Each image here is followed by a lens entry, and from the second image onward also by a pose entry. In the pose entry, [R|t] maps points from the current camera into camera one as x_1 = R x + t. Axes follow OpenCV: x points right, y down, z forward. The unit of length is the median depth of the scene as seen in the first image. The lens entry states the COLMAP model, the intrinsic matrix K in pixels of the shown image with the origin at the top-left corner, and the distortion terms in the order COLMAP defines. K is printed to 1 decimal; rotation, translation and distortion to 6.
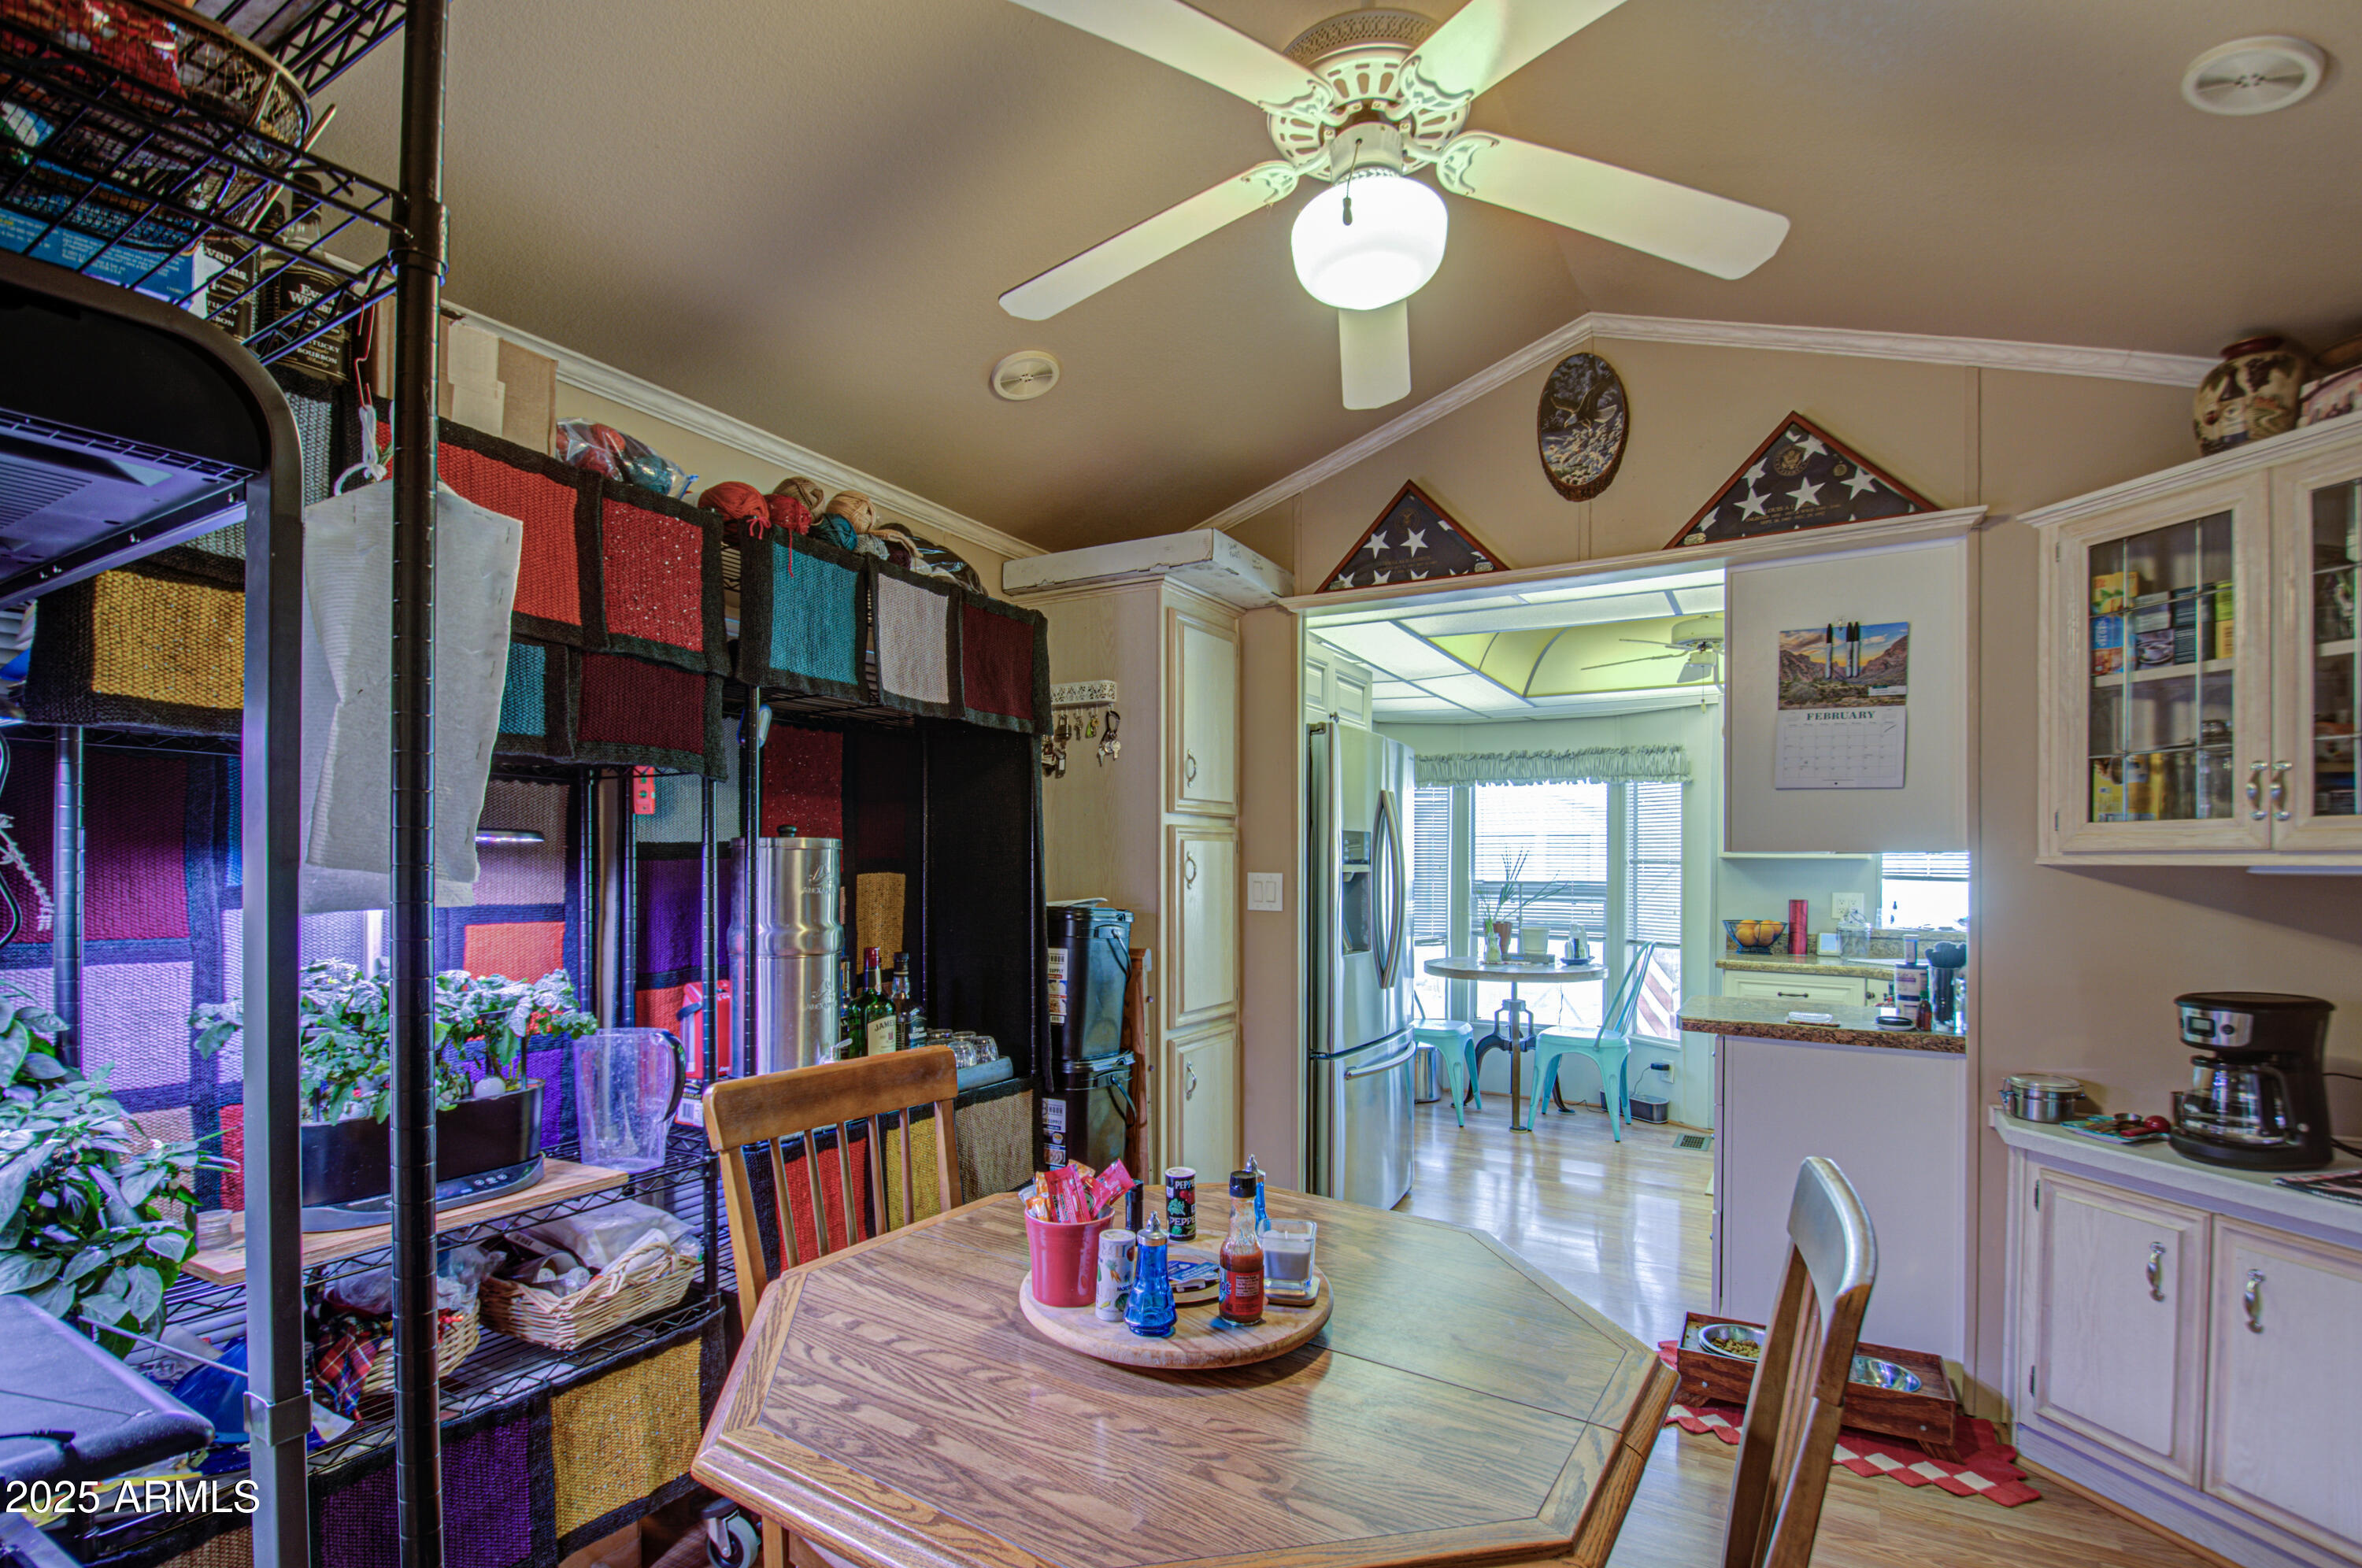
lens RADIAL K [[1098.1, 0, 1190.5], [0, 1098.1, 859.5], [0, 0, 1]] dist [0.017954, -0.022375]
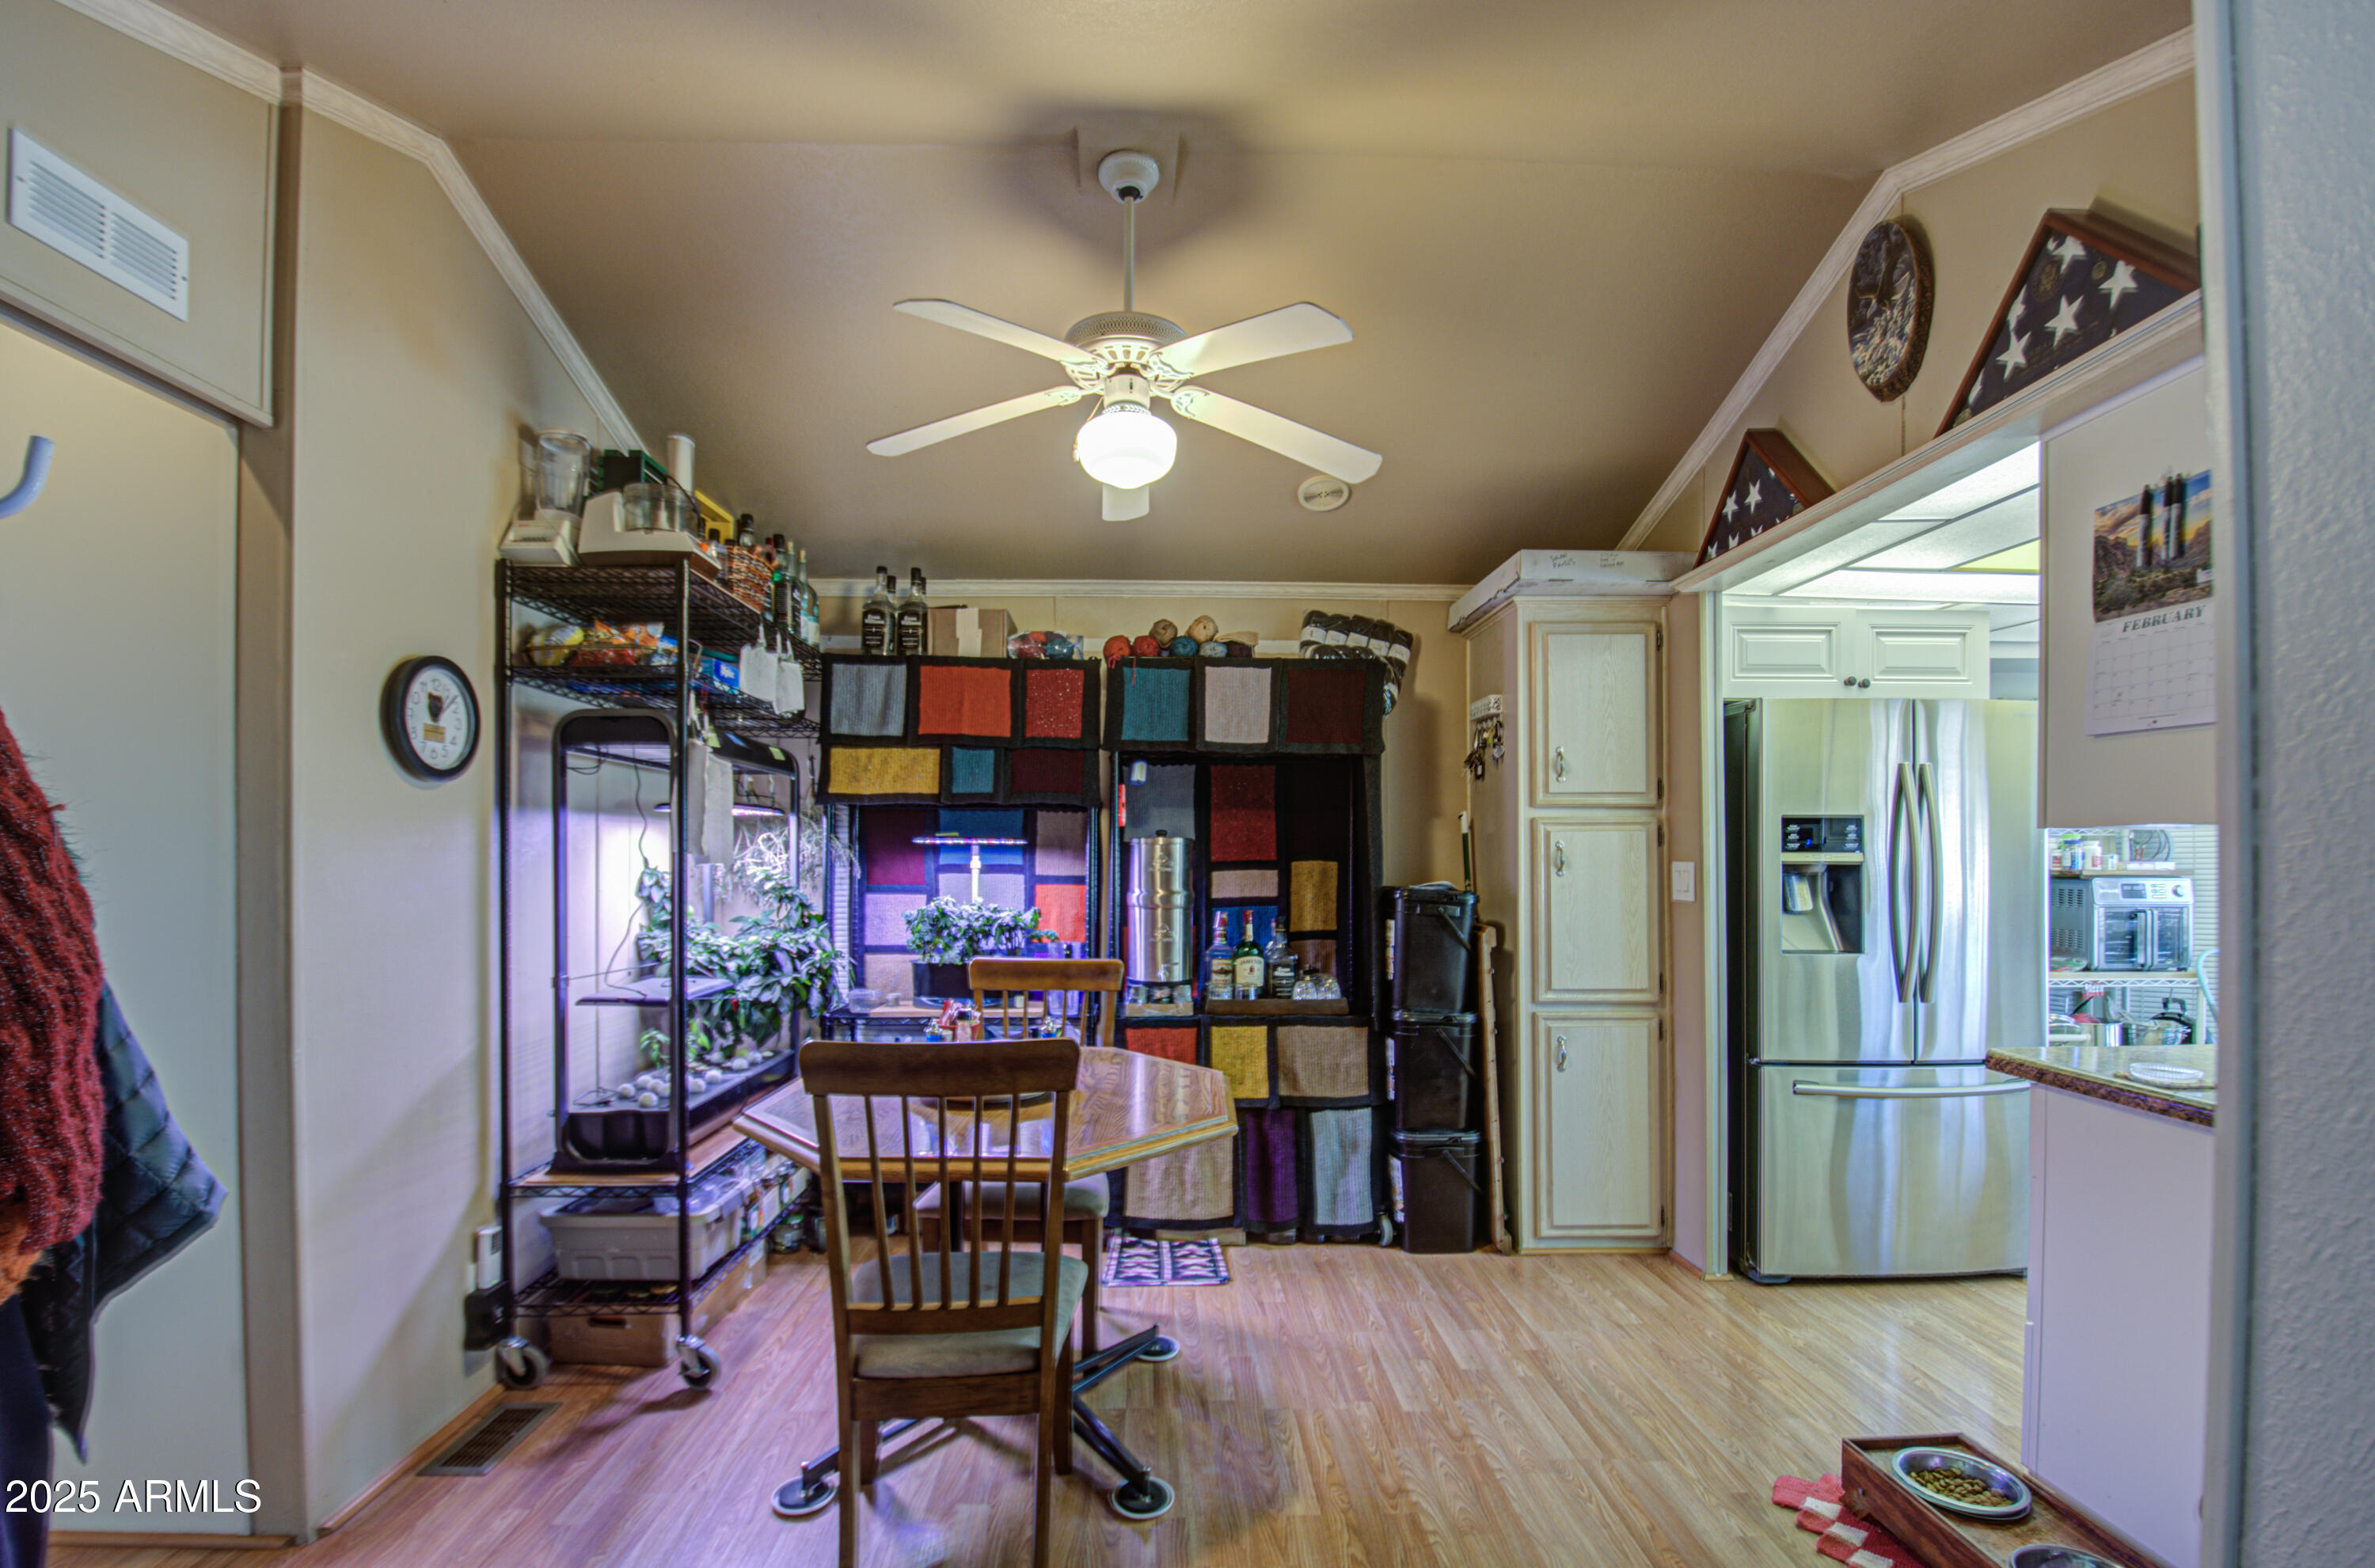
lens RADIAL K [[1048.4, 0, 1163.5], [0, 1048.4, 847.7], [0, 0, 1]] dist [0.016192, -0.021577]
pose [[0.514880, -0.012712, -0.857168, 0.777963], [0.004430, 0.999916, -0.012167, 0.011110], [0.857251, 0.002467, 0.514893, 0.153115]]
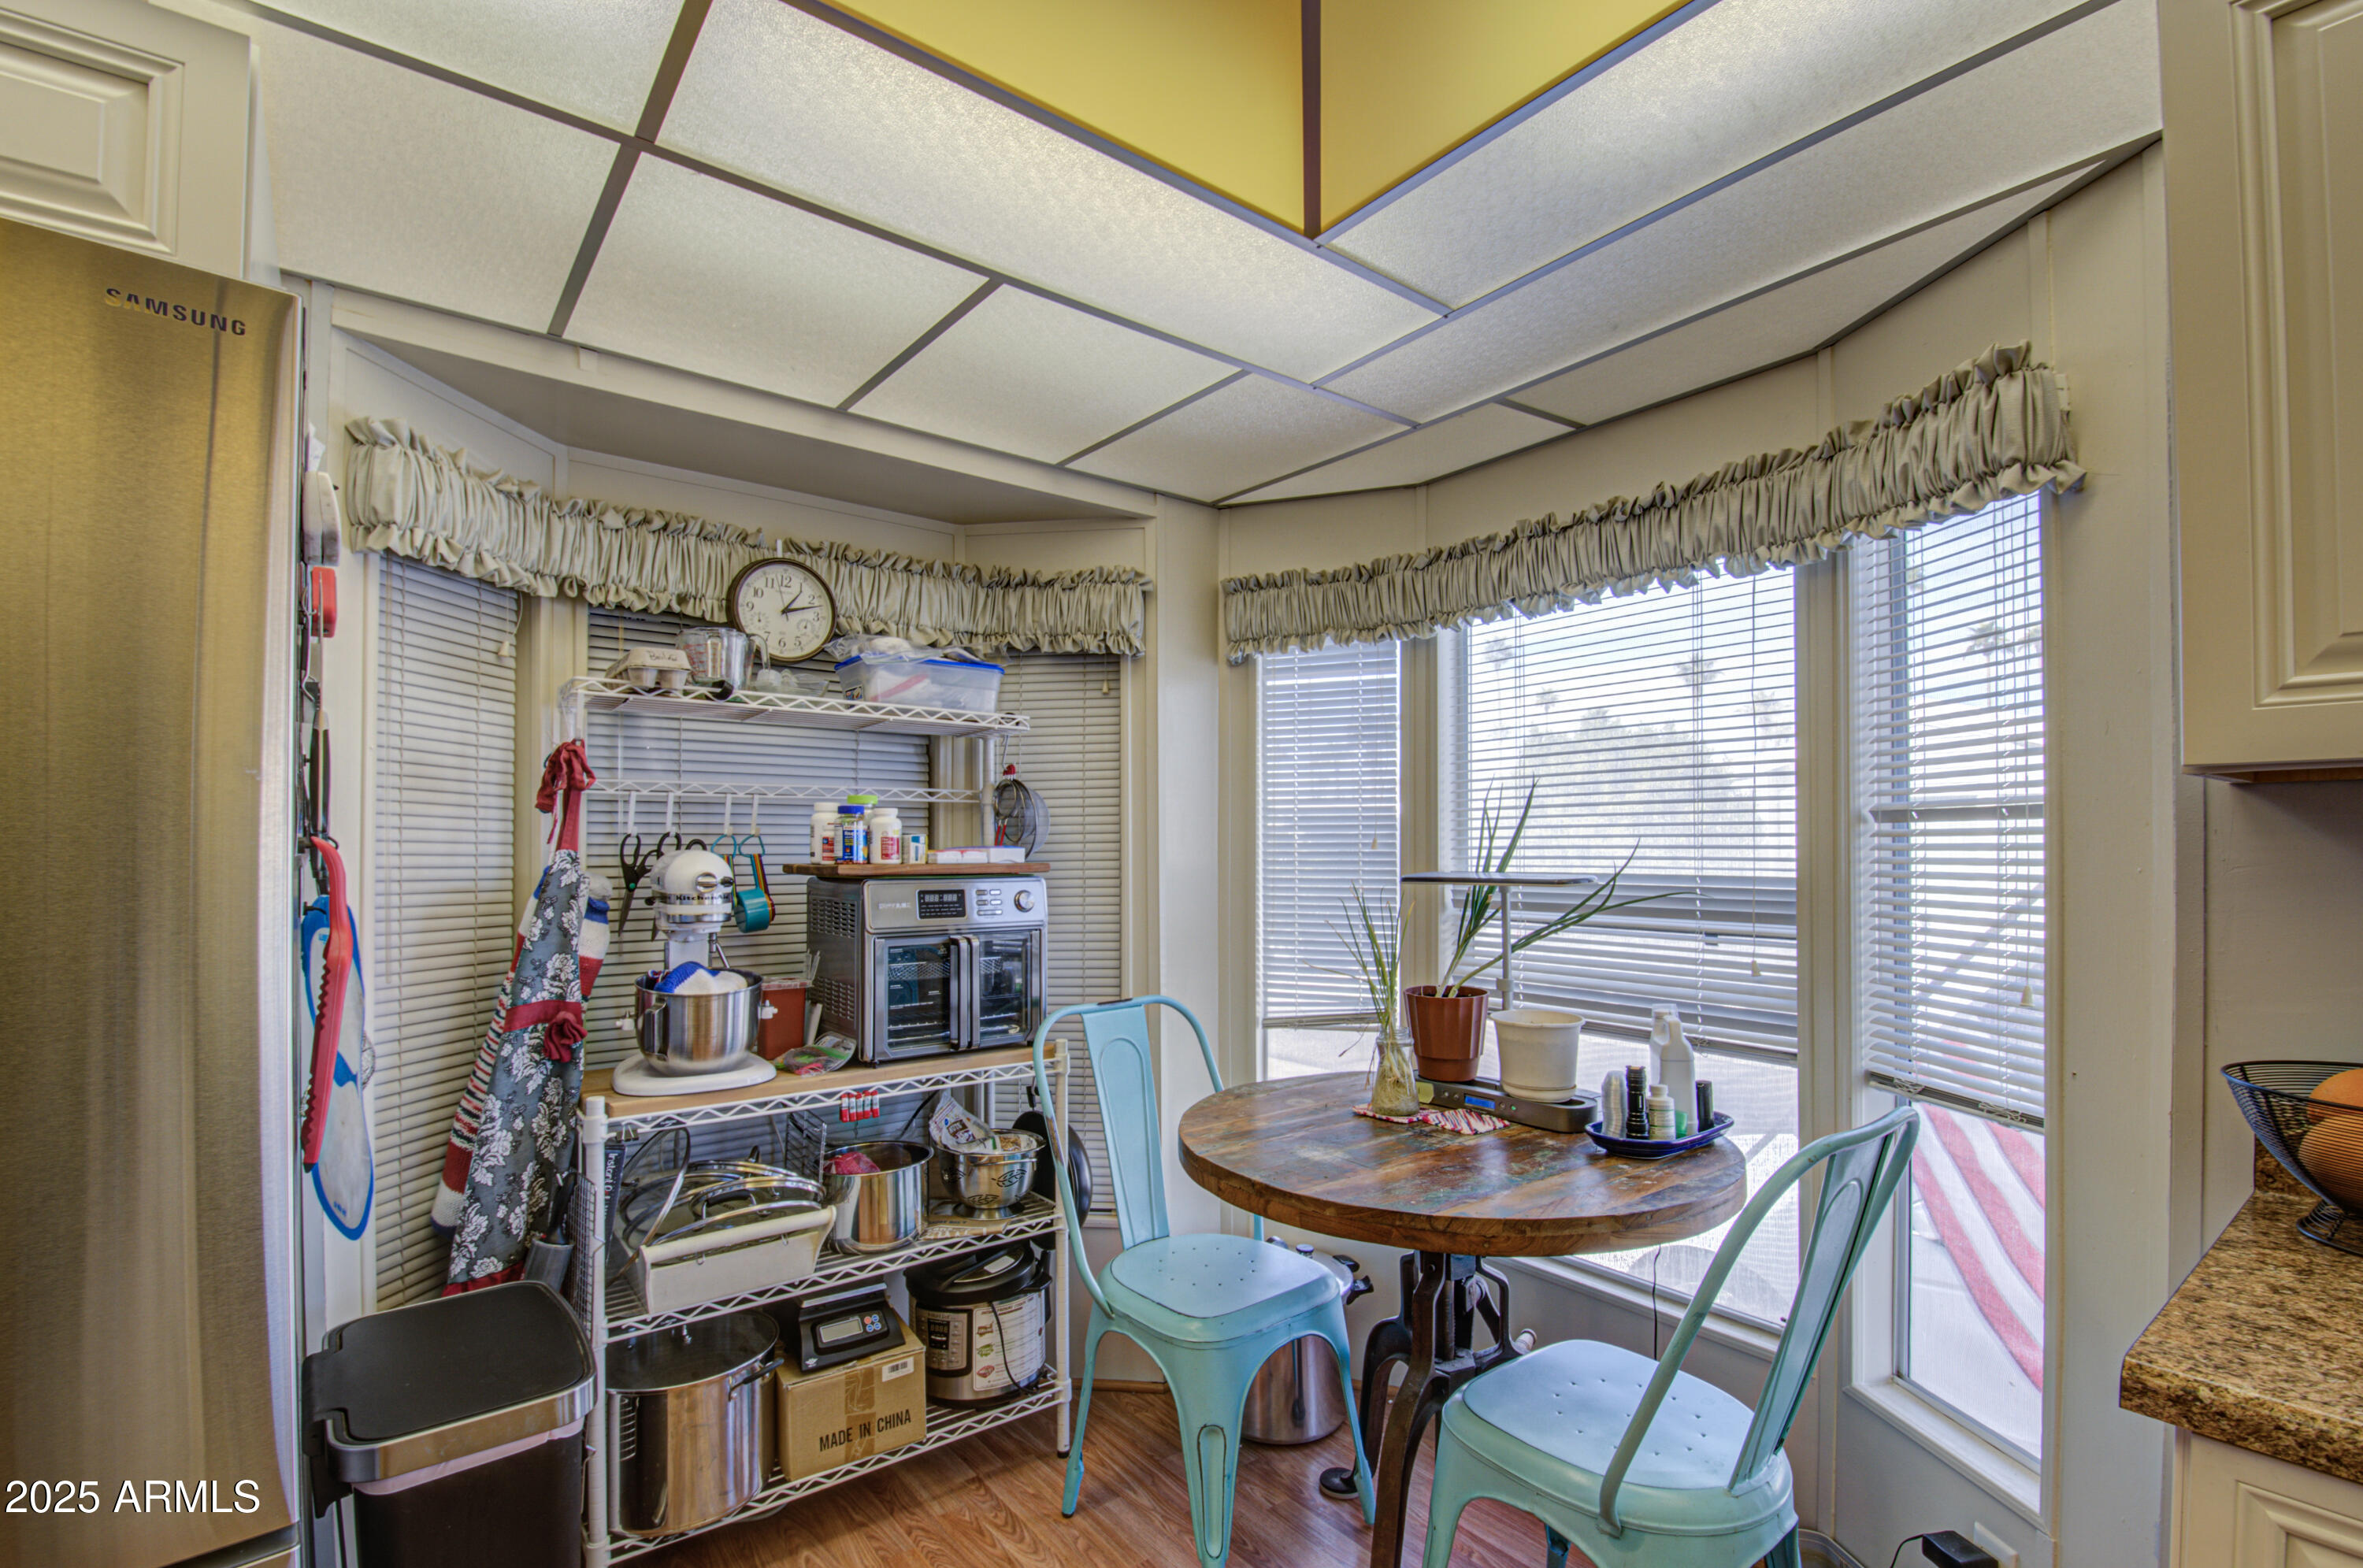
lens RADIAL K [[1042.7, 0, 1161.4], [0, 1042.7, 843.0], [0, 0, 1]] dist [0.011280, -0.020834]
pose [[0.919586, -0.010254, -0.392755, 0.676541], [0.009139, 0.999947, -0.004709, 0.019501], [0.392783, 0.000741, 0.919631, 1.338253]]
